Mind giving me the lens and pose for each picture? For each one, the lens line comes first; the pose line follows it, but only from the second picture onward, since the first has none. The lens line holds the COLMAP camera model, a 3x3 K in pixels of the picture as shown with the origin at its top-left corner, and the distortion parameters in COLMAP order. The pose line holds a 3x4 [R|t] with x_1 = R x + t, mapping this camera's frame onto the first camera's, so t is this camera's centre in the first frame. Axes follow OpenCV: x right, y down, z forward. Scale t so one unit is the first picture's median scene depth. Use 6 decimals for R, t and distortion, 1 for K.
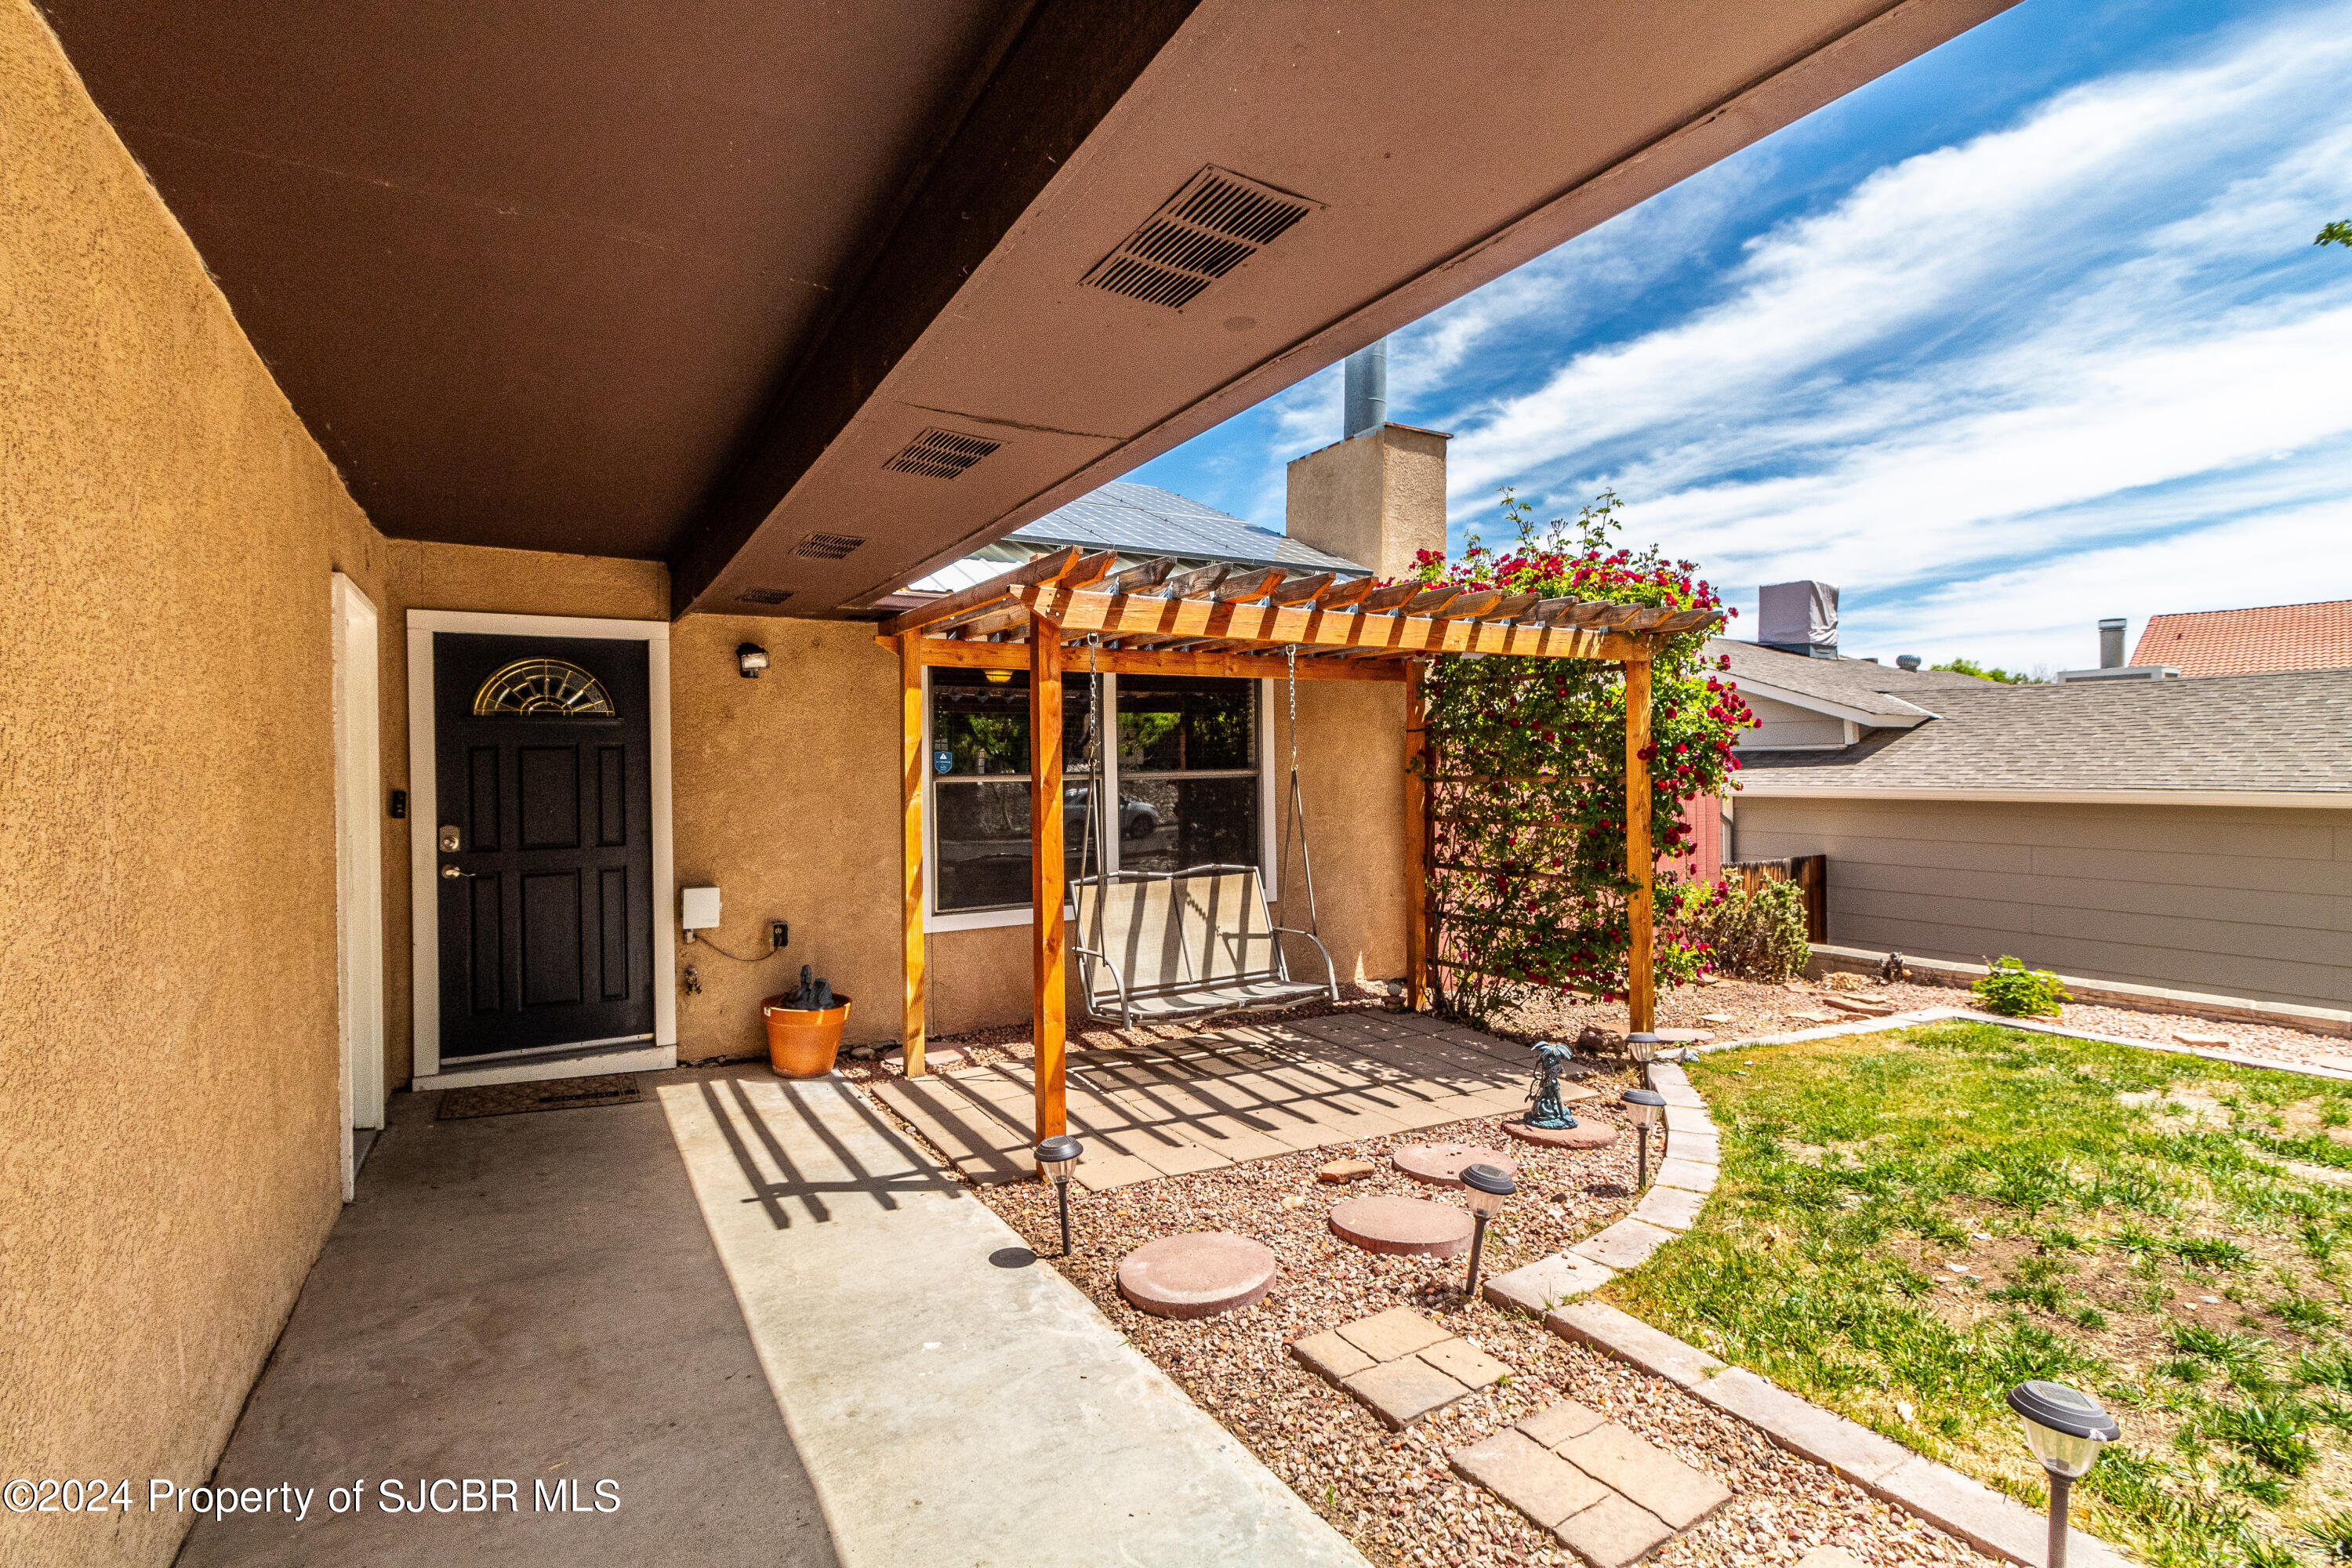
lens RADIAL K [[1081.0, 0, 1180.6], [0, 1081.0, 770.5], [0, 0, 1]] dist [-0.001771, 0.006606]
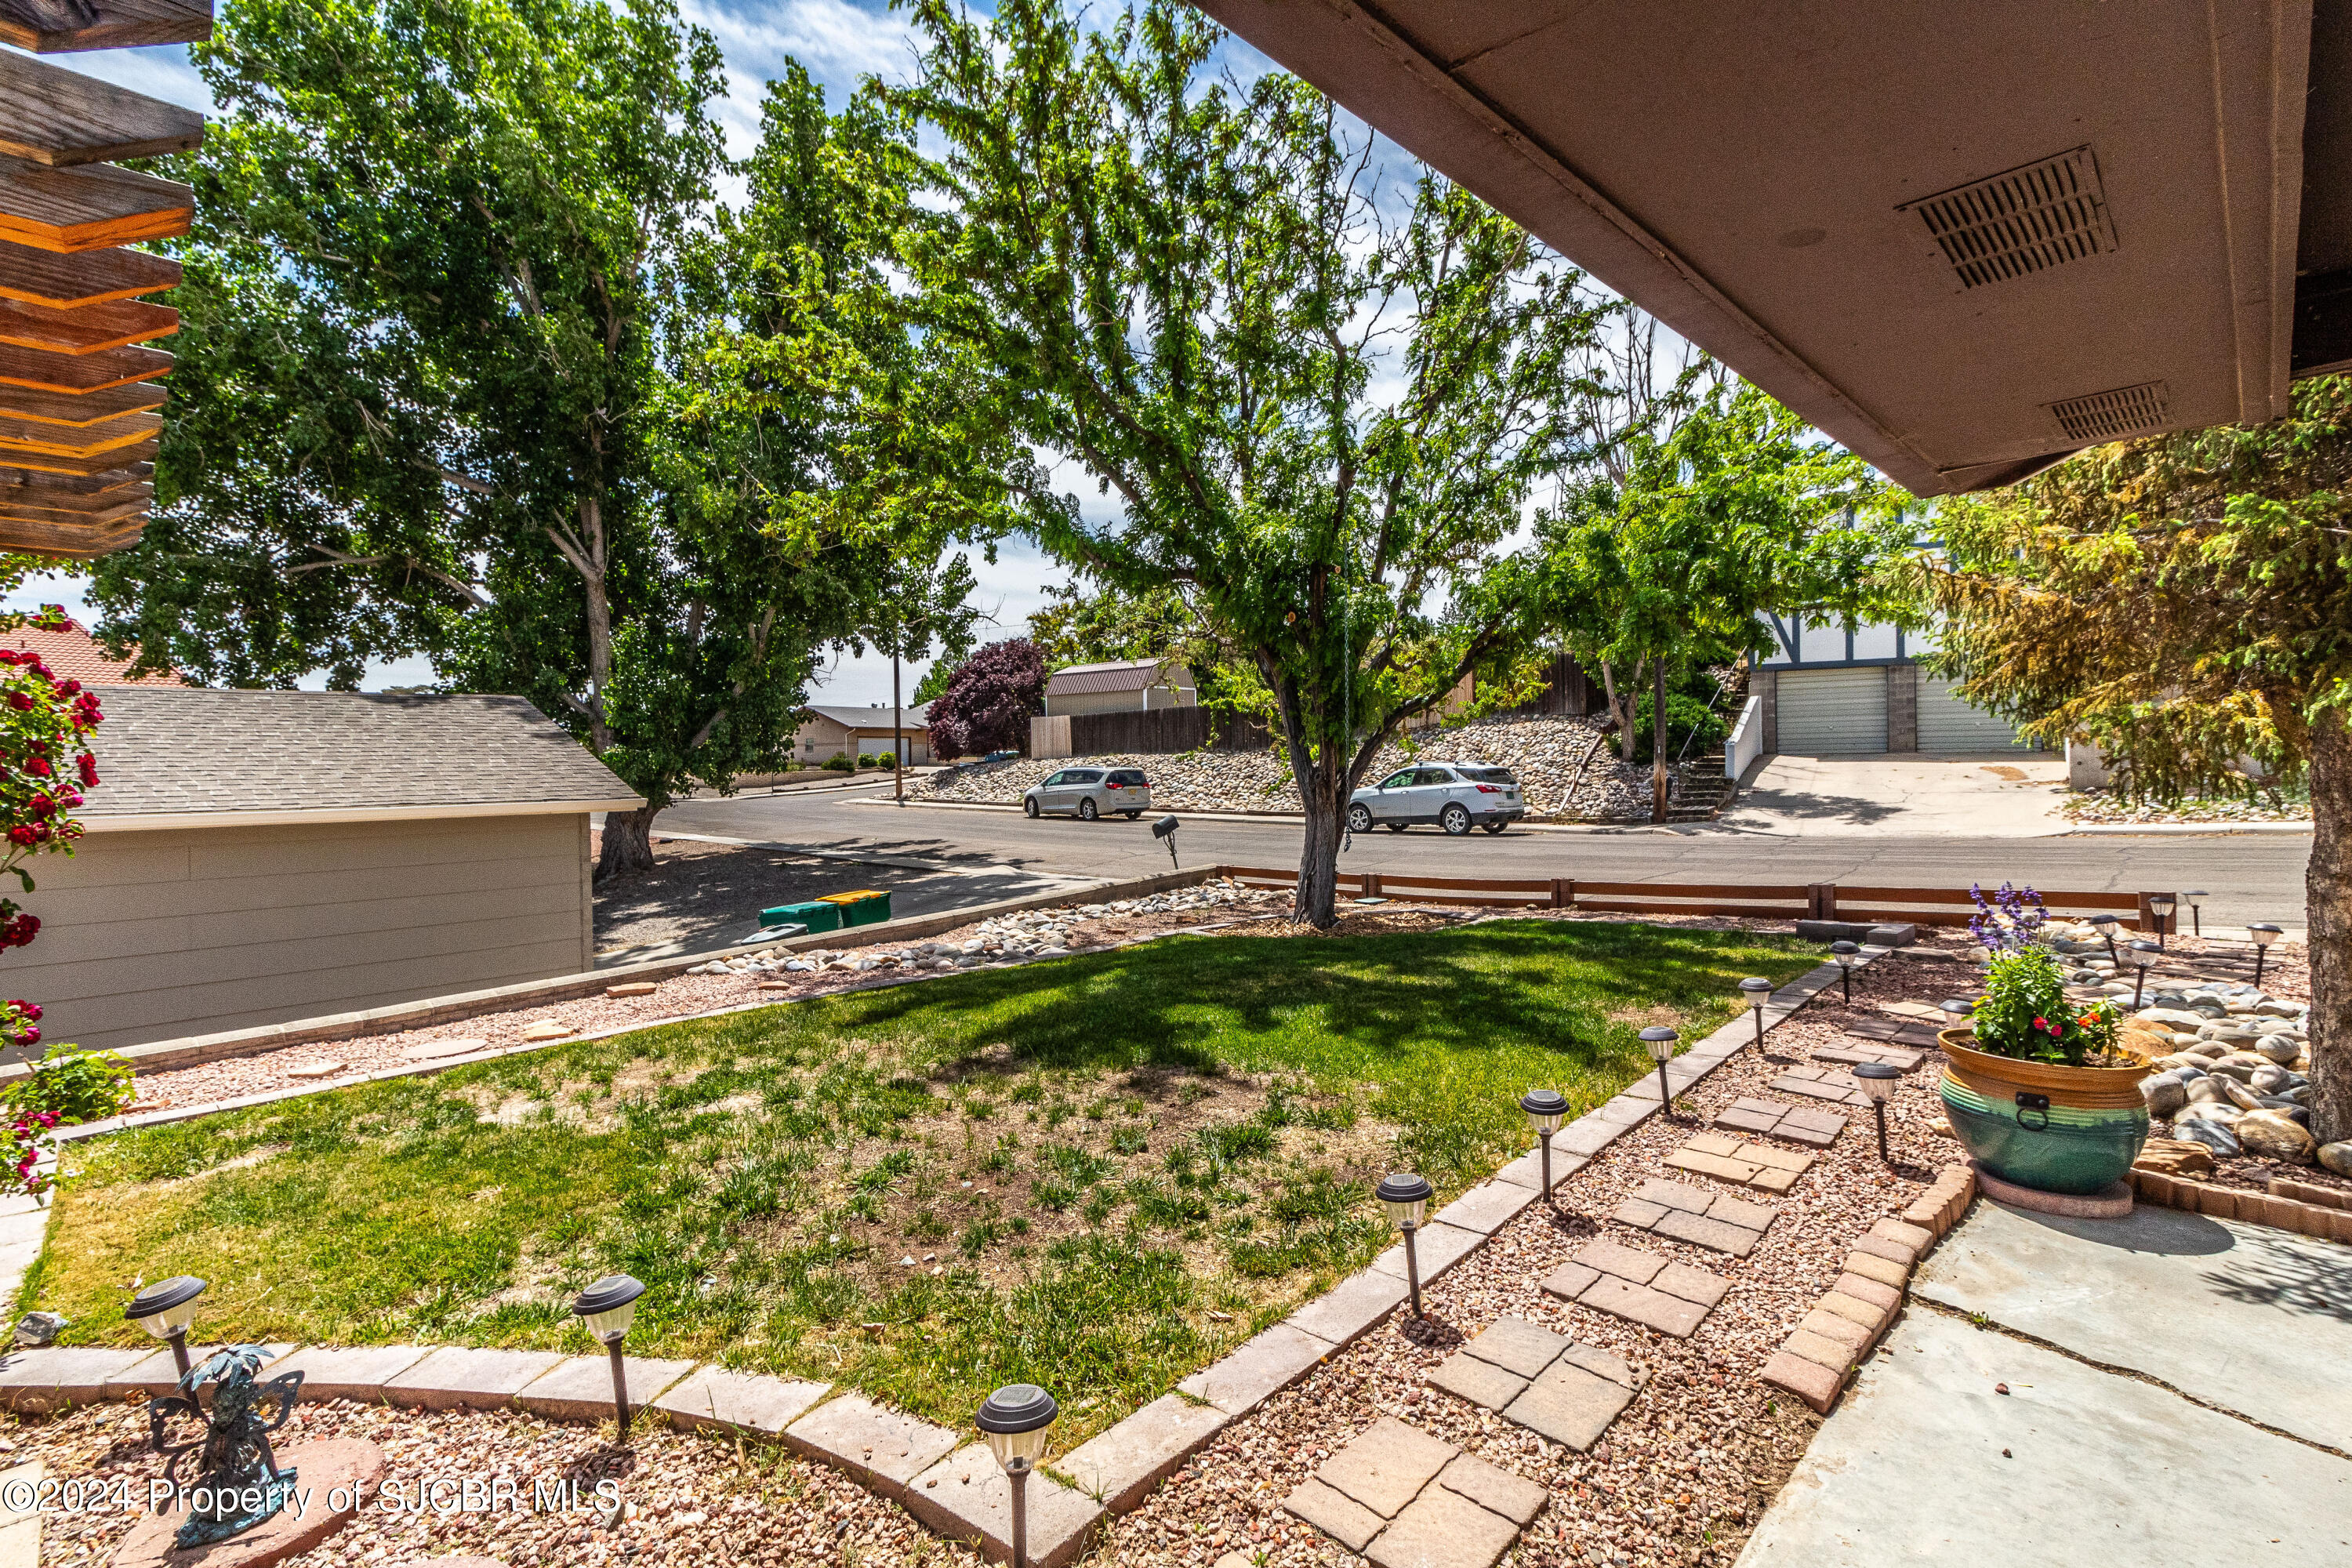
lens RADIAL K [[1081.0, 0, 1180.6], [0, 1081.0, 770.5], [0, 0, 1]] dist [-0.001771, 0.006606]
pose [[-0.249702, -0.004505, 0.968312, -0.366037], [0.020984, 0.999729, 0.010062, -0.023035], [-0.968095, 0.022832, -0.249540, 0.998742]]
